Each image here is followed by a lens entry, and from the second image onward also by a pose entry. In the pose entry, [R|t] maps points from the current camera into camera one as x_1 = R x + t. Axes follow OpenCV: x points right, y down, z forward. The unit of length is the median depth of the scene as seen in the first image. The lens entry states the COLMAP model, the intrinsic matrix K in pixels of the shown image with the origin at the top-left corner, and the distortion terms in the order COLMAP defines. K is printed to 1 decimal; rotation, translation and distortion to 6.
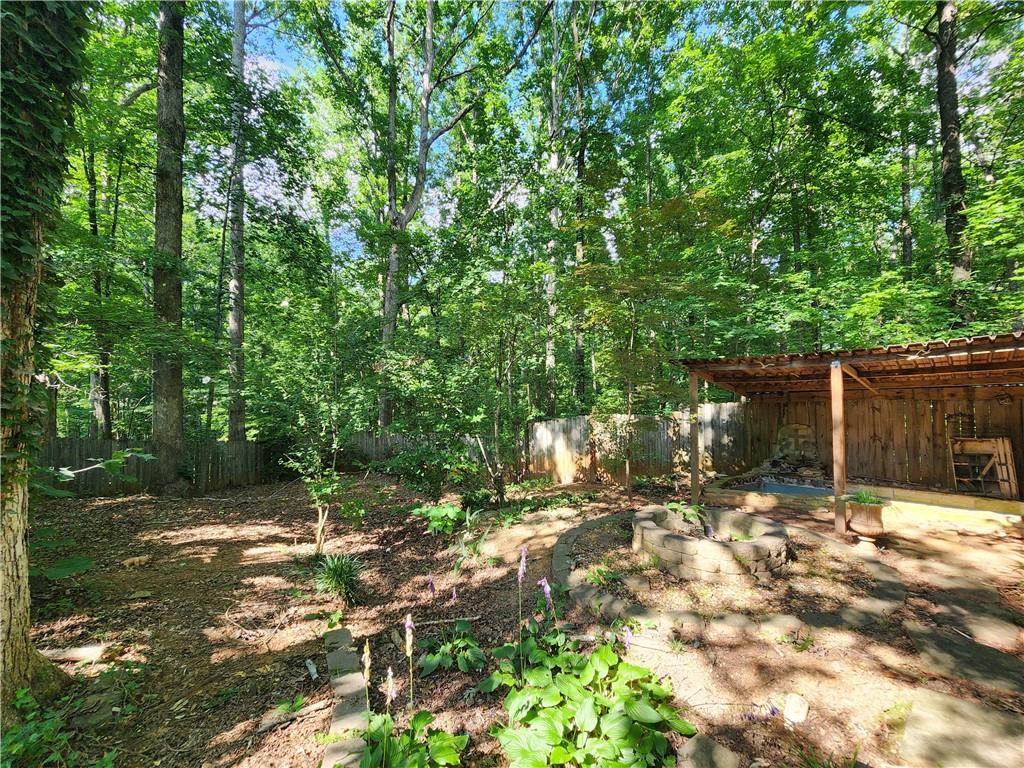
lens RADIAL K [[419.3, 0, 504.1], [0, 419.3, 383.7], [0, 0, 1]] dist [0.000945, -0.003025]
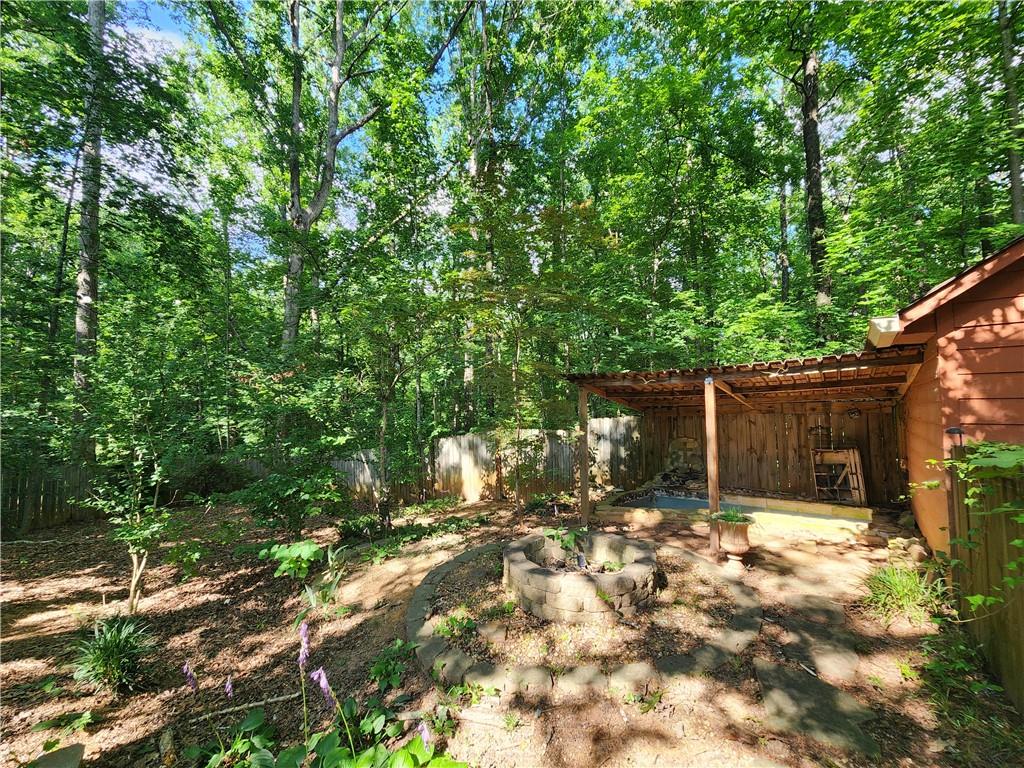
lens RADIAL K [[419.3, 0, 510.0], [0, 419.3, 385.7], [0, 0, 1]] dist [0.000945, -0.003025]
pose [[0.984849, 0.003428, 0.173380, 0.087562], [0.000388, 0.999758, -0.021973, -0.007437], [-0.173414, 0.021707, 0.984610, 0.054495]]
